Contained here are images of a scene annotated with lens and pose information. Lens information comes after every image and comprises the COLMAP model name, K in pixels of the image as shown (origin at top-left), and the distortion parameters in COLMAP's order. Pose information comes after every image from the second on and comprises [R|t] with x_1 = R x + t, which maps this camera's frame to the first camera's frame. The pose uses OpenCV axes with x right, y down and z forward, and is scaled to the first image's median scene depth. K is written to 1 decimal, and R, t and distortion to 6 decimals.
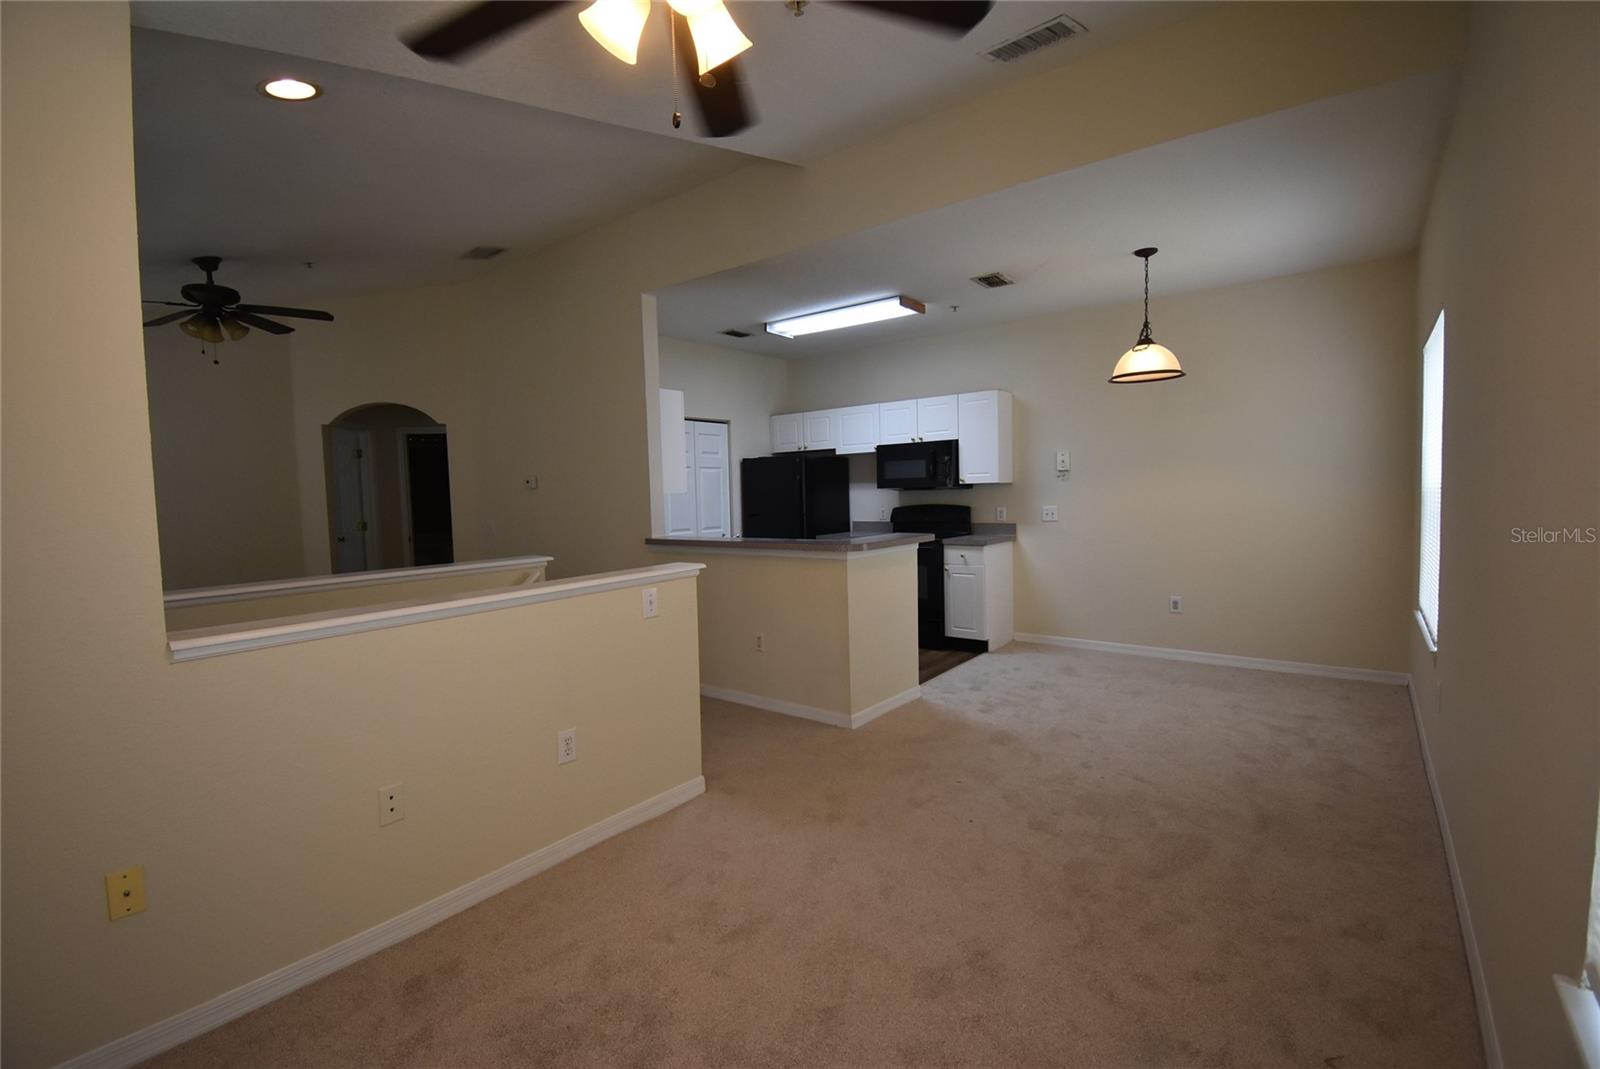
lens RADIAL K [[711.1, 0, 792.9], [0, 711.1, 534.6], [0, 0, 1]] dist [0.021051, -0.026848]
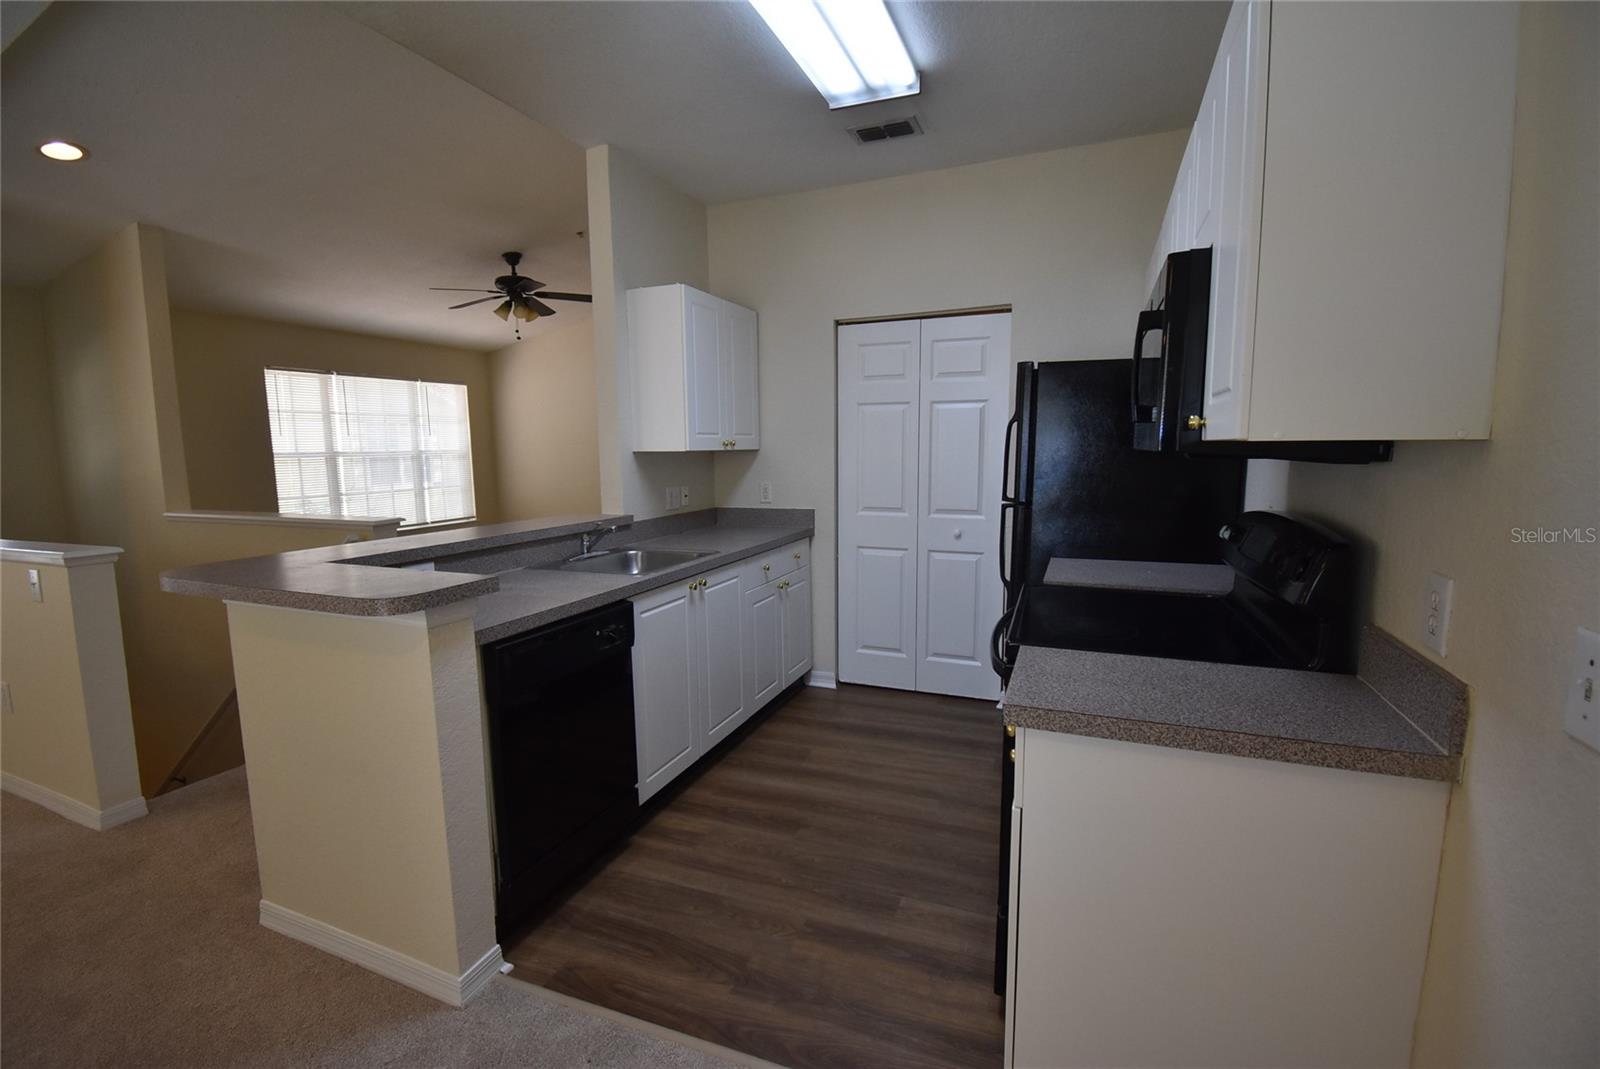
lens RADIAL K [[711.1, 0, 792.9], [0, 711.1, 534.6], [0, 0, 1]] dist [0.021051, -0.026848]
pose [[0.270964, 0.141993, -0.952059, 0.399682], [-0.054561, 0.989736, 0.132084, -0.060621], [0.961042, 0.016155, 0.275930, 0.762329]]
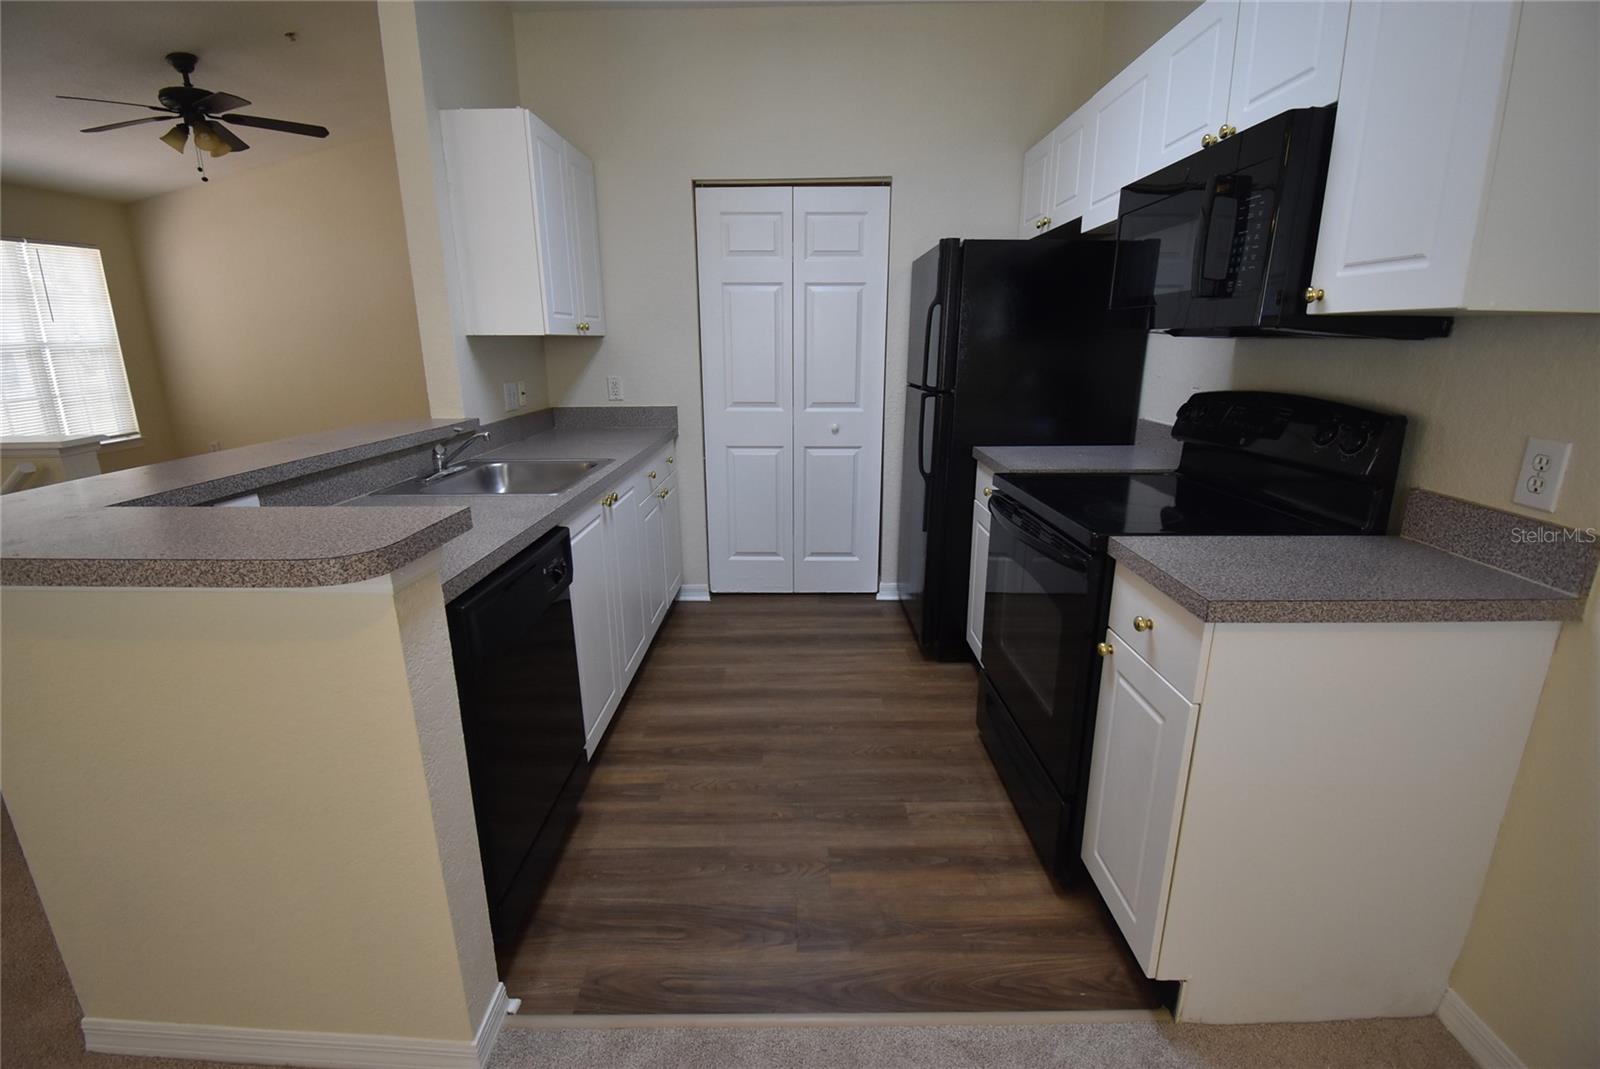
lens RADIAL K [[711.1, 0, 792.9], [0, 711.1, 534.6], [0, 0, 1]] dist [0.021051, -0.026848]
pose [[0.604800, 0.231500, -0.761987, 0.306961], [-0.058952, 0.967206, 0.247057, -0.046785], [0.794193, -0.104500, 0.598613, 0.683173]]
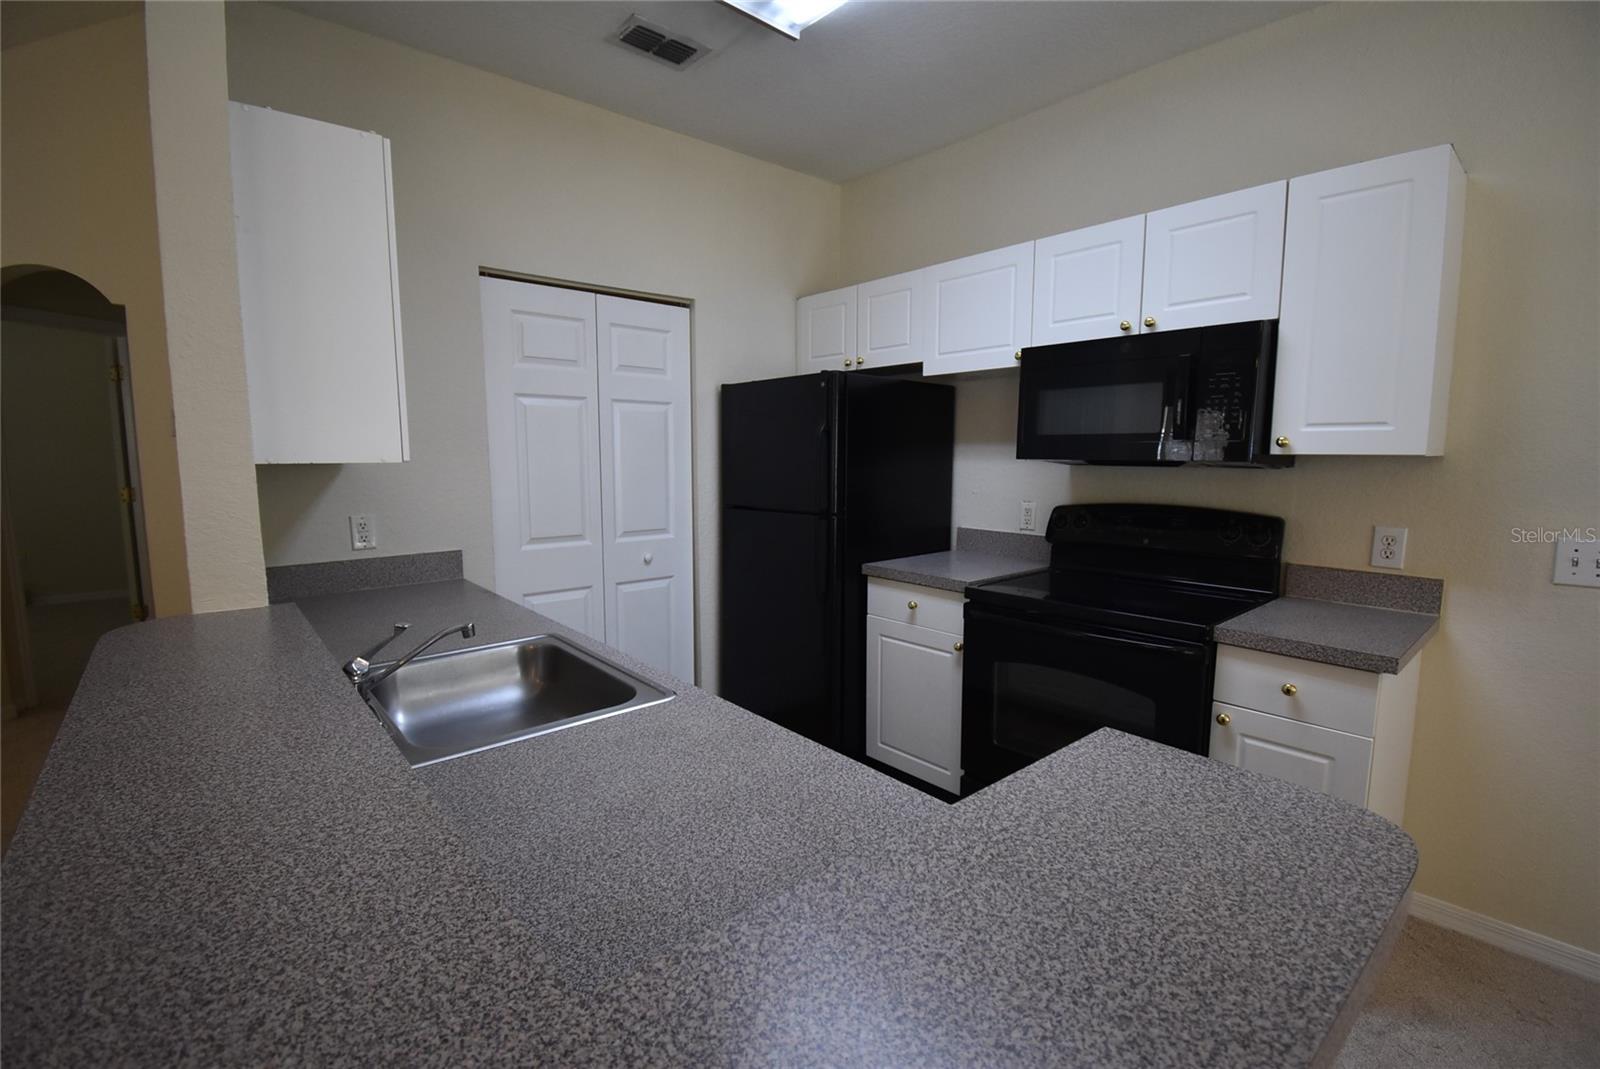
lens RADIAL K [[711.1, 0, 792.9], [0, 711.1, 534.6], [0, 0, 1]] dist [0.021051, -0.026848]
pose [[0.980794, 0.050267, -0.188457, 0.074122], [-0.038741, 0.997175, 0.064354, -0.043715], [0.191159, -0.055817, 0.979971, 0.589948]]
